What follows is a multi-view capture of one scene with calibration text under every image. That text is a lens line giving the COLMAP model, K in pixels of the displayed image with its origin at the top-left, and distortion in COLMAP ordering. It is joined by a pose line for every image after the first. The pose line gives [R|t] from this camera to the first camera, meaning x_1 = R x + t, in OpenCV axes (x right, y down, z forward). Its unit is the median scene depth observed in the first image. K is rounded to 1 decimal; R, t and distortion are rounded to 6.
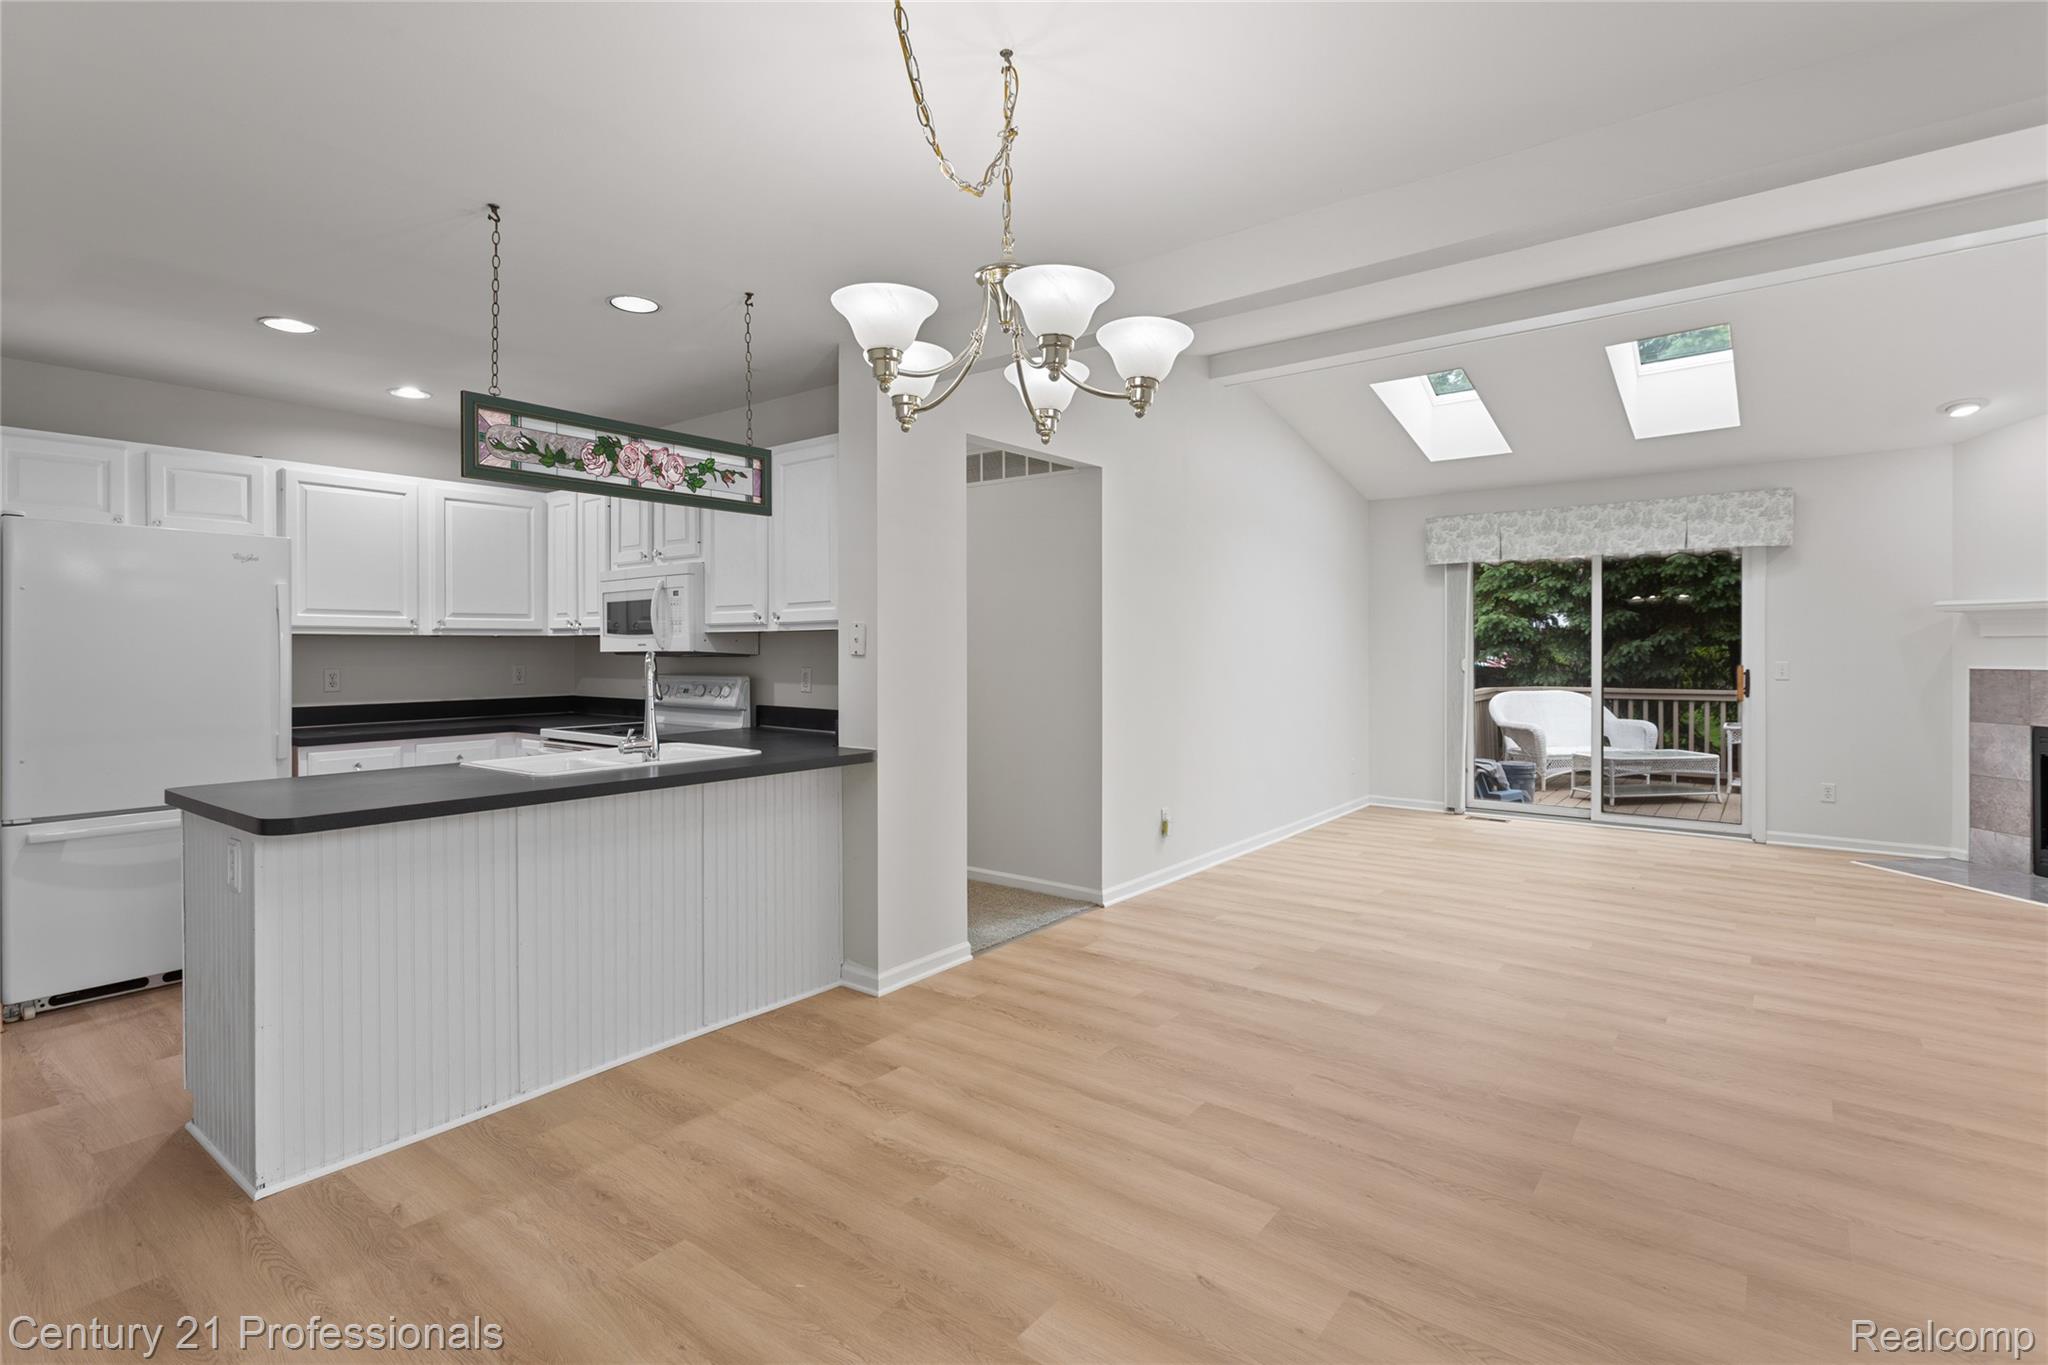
lens RADIAL K [[984.7, 0, 1018.2], [0, 984.7, 663.1], [0, 0, 1]] dist [-0.000314, 0.001326]
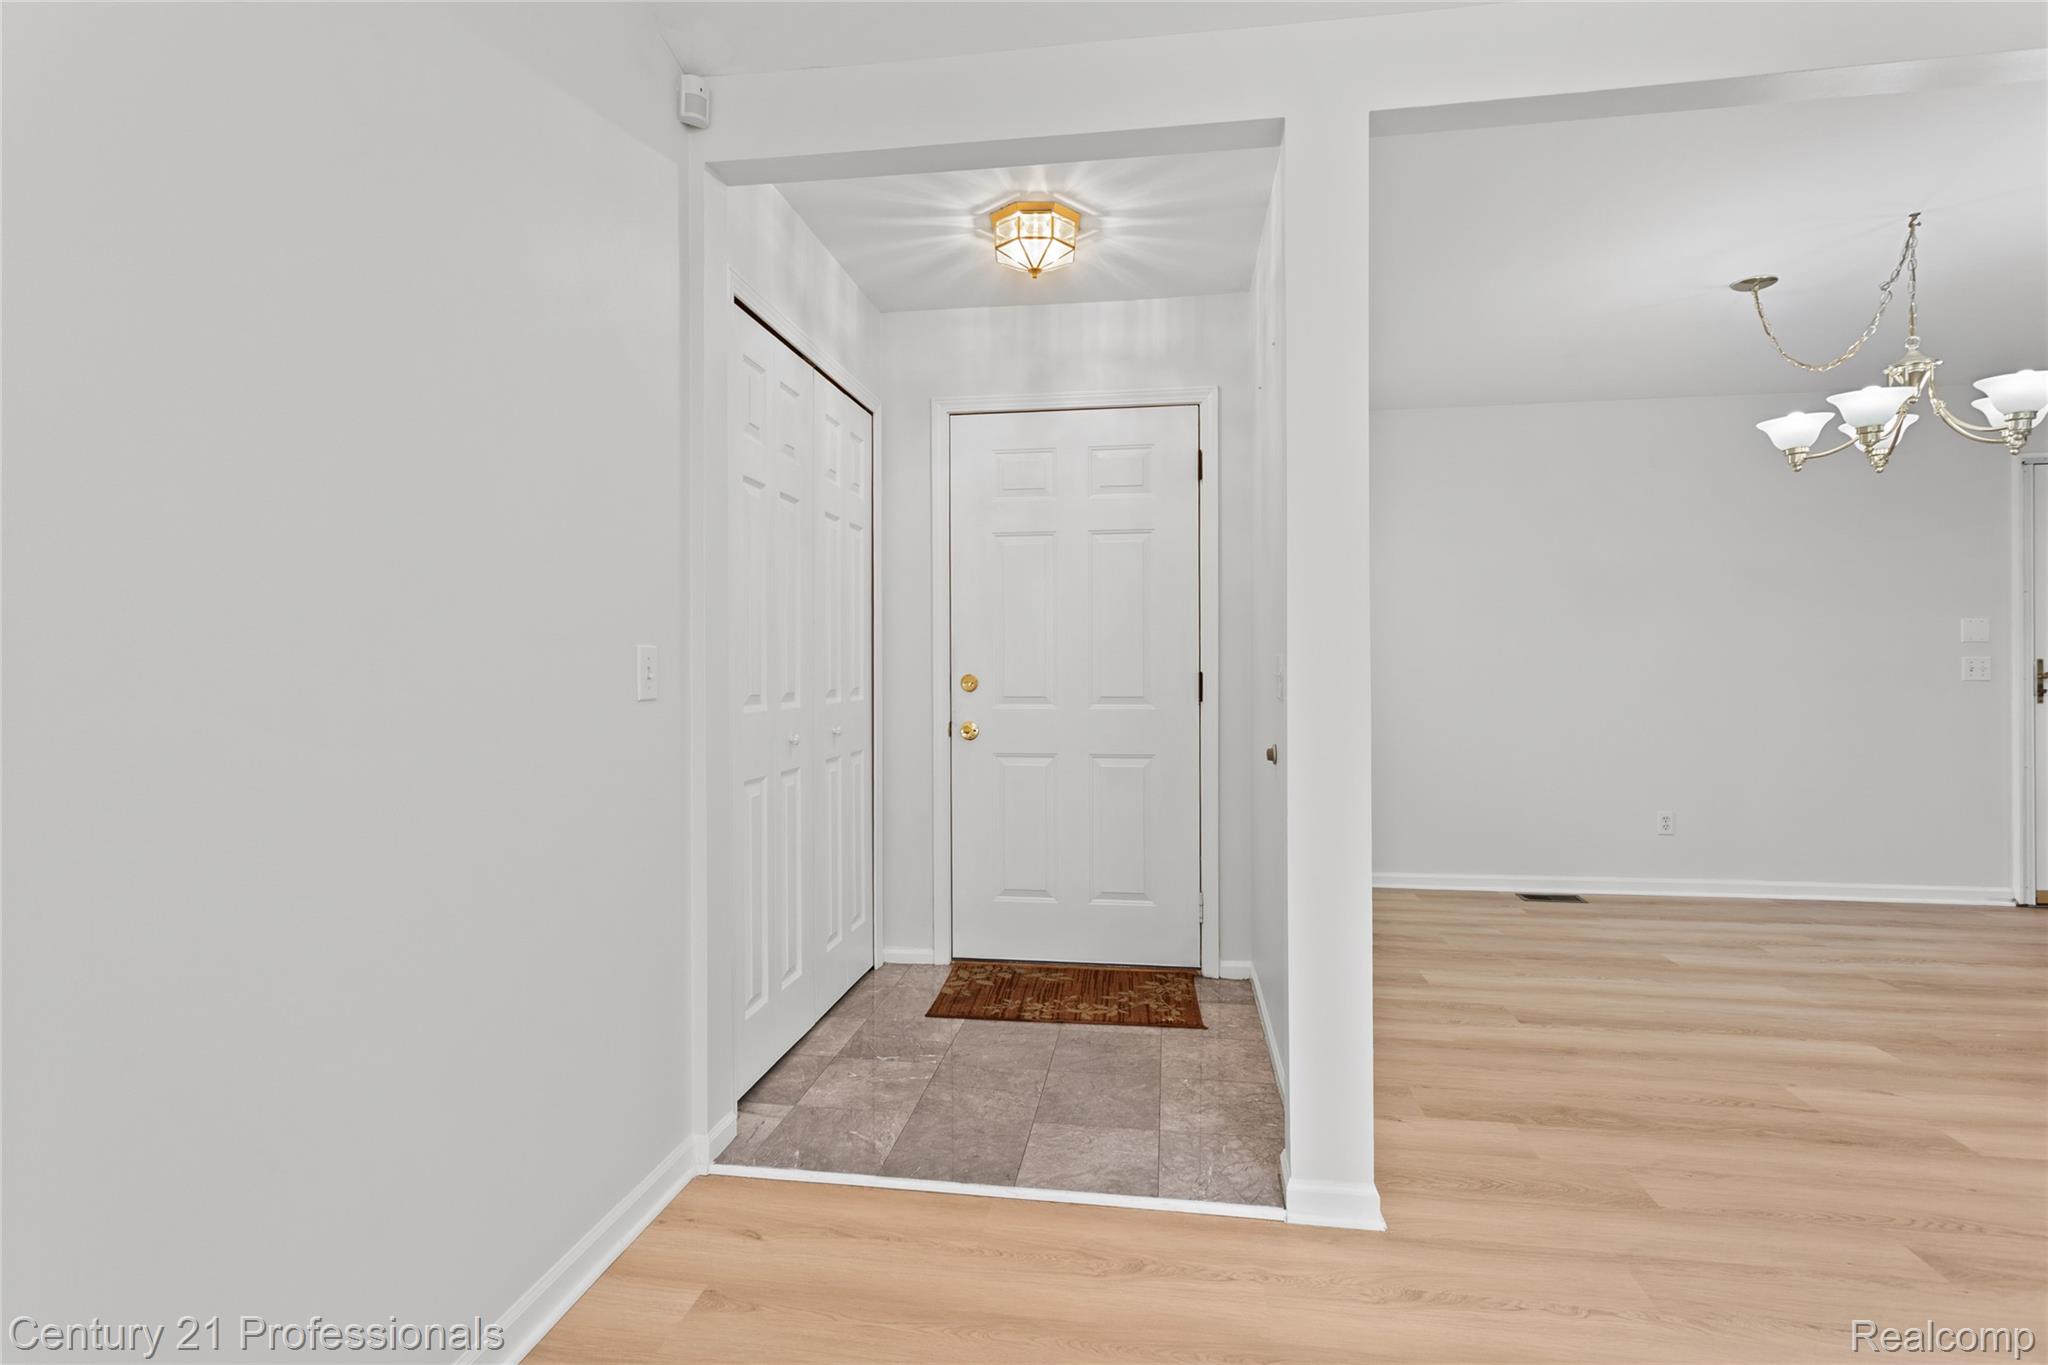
lens RADIAL K [[984.7, 0, 984.6], [0, 984.7, 687.0], [0, 0, 1]] dist [-0.000314, 0.001326]
pose [[-0.881581, 0.018766, -0.471659, 1.320297], [0.001522, 0.999317, 0.036916, 0.023079], [0.472030, 0.031826, -0.881008, 1.115117]]
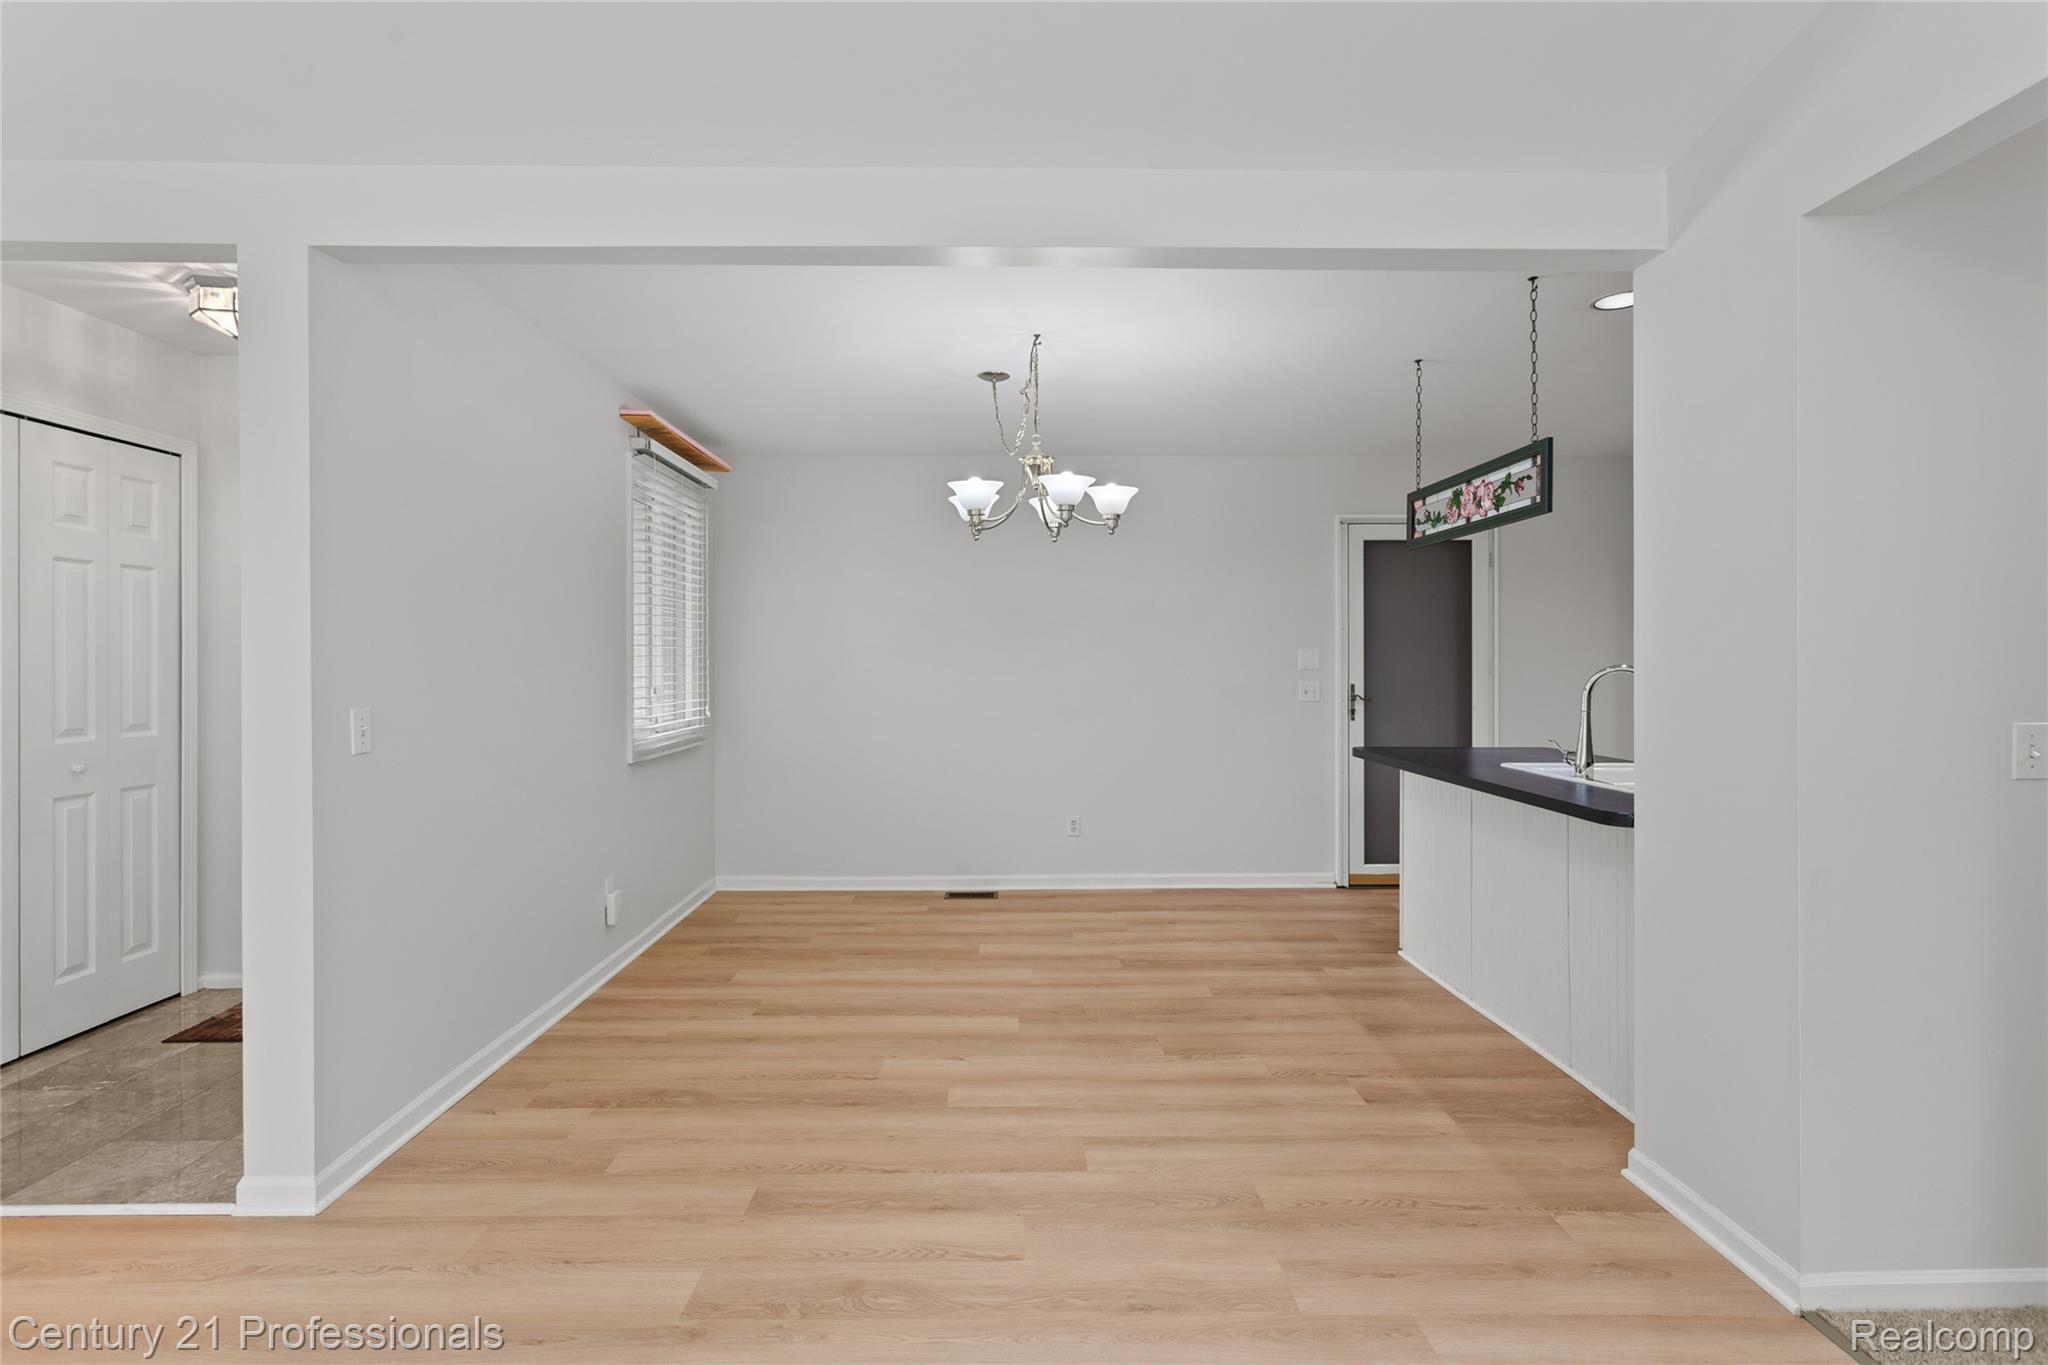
lens RADIAL K [[984.7, 0, 1007.5], [0, 984.7, 666.5], [0, 0, 1]] dist [-0.000314, 0.001326]
pose [[-0.787406, 0.009022, -0.616368, 0.783842], [-0.004664, 0.999777, 0.020592, -0.031777], [0.616417, 0.019088, -0.787189, 1.626262]]
